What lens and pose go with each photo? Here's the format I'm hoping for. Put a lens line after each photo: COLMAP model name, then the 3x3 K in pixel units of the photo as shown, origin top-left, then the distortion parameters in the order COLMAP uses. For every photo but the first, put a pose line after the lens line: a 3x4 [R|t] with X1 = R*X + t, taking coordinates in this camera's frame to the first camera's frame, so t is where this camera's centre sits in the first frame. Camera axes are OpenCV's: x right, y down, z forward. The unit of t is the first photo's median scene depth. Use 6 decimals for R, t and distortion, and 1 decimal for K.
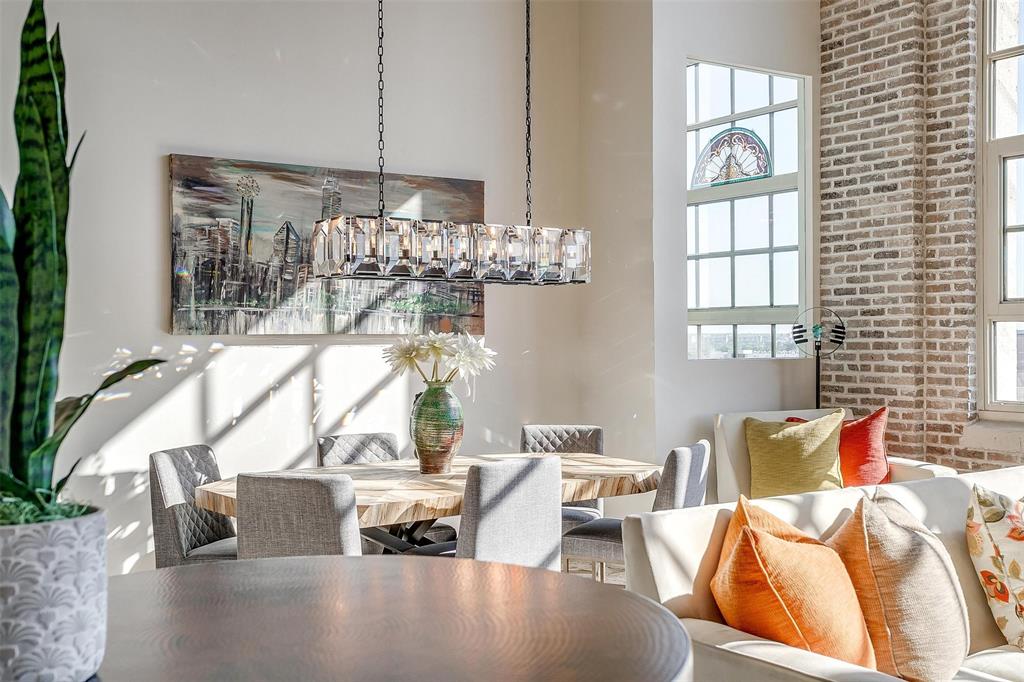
lens RADIAL K [[1178.8, 0, 510.4], [0, 1178.8, 337.0], [0, 0, 1]] dist [0.017441, 0.000000]
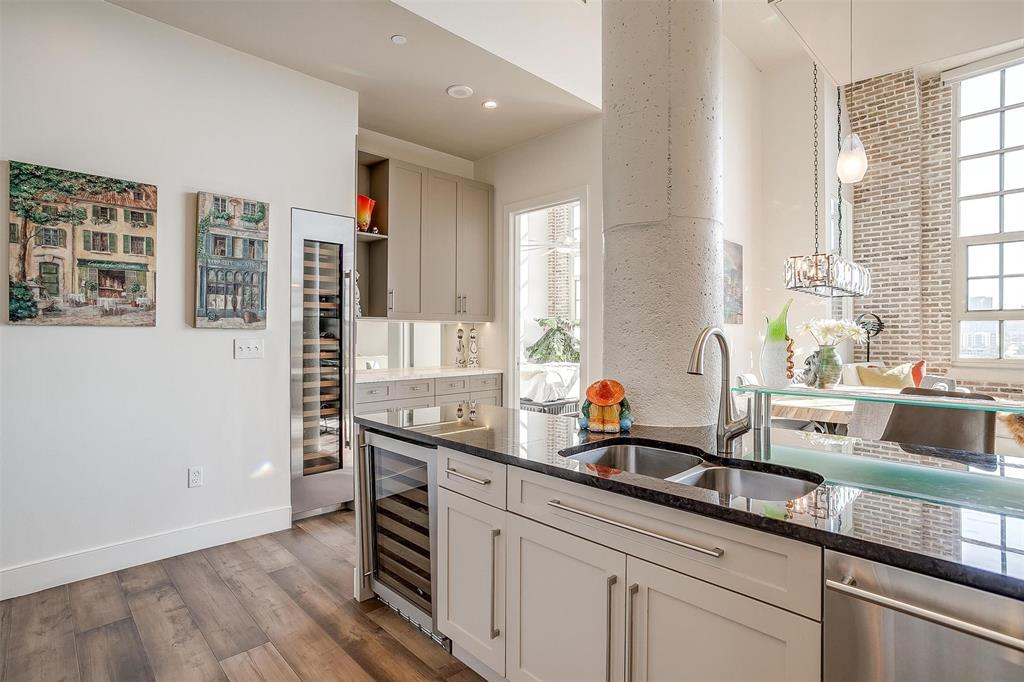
lens RADIAL K [[502.6, 0, 507.8], [0, 502.6, 333.2], [0, 0, 1]] dist [-0.014724, 0.001146]
pose [[0.972632, 0.012095, 0.232037, -0.586960], [-0.009456, 0.999877, -0.012482, 0.027874], [-0.232160, 0.009946, 0.972627, 0.296473]]
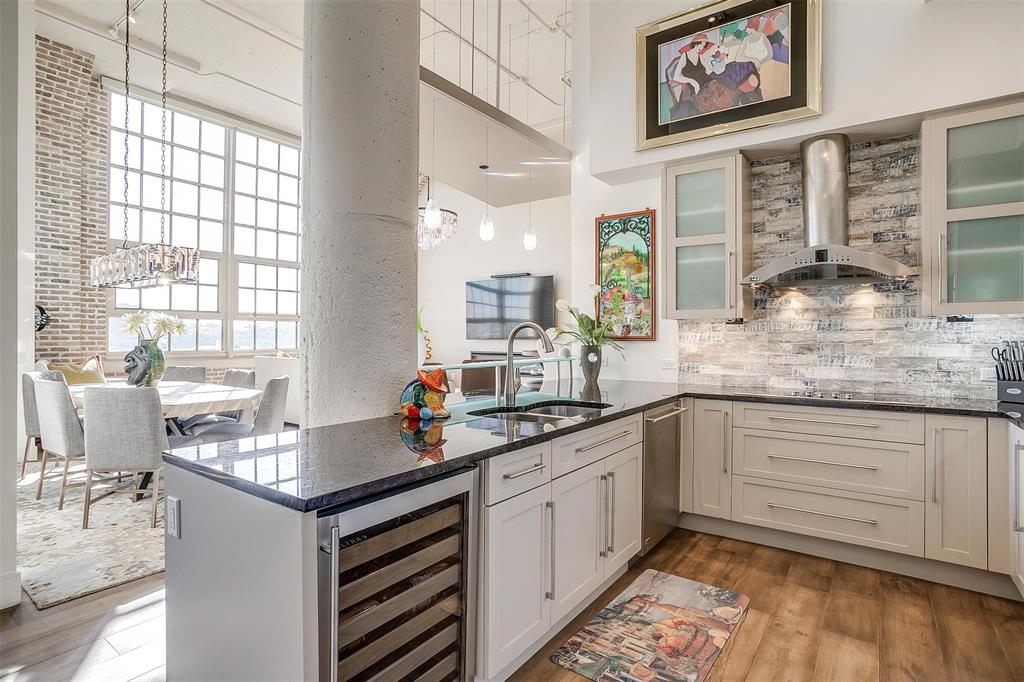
lens RADIAL K [[505.7, 0, 507.6], [0, 505.7, 338.5], [0, 0, 1]] dist [-0.015428, 0.000737]
pose [[-0.392908, 0.003287, 0.919572, -0.767522], [0.004107, 0.999990, -0.001820, 0.032793], [-0.919569, 0.003061, -0.392918, 0.647798]]
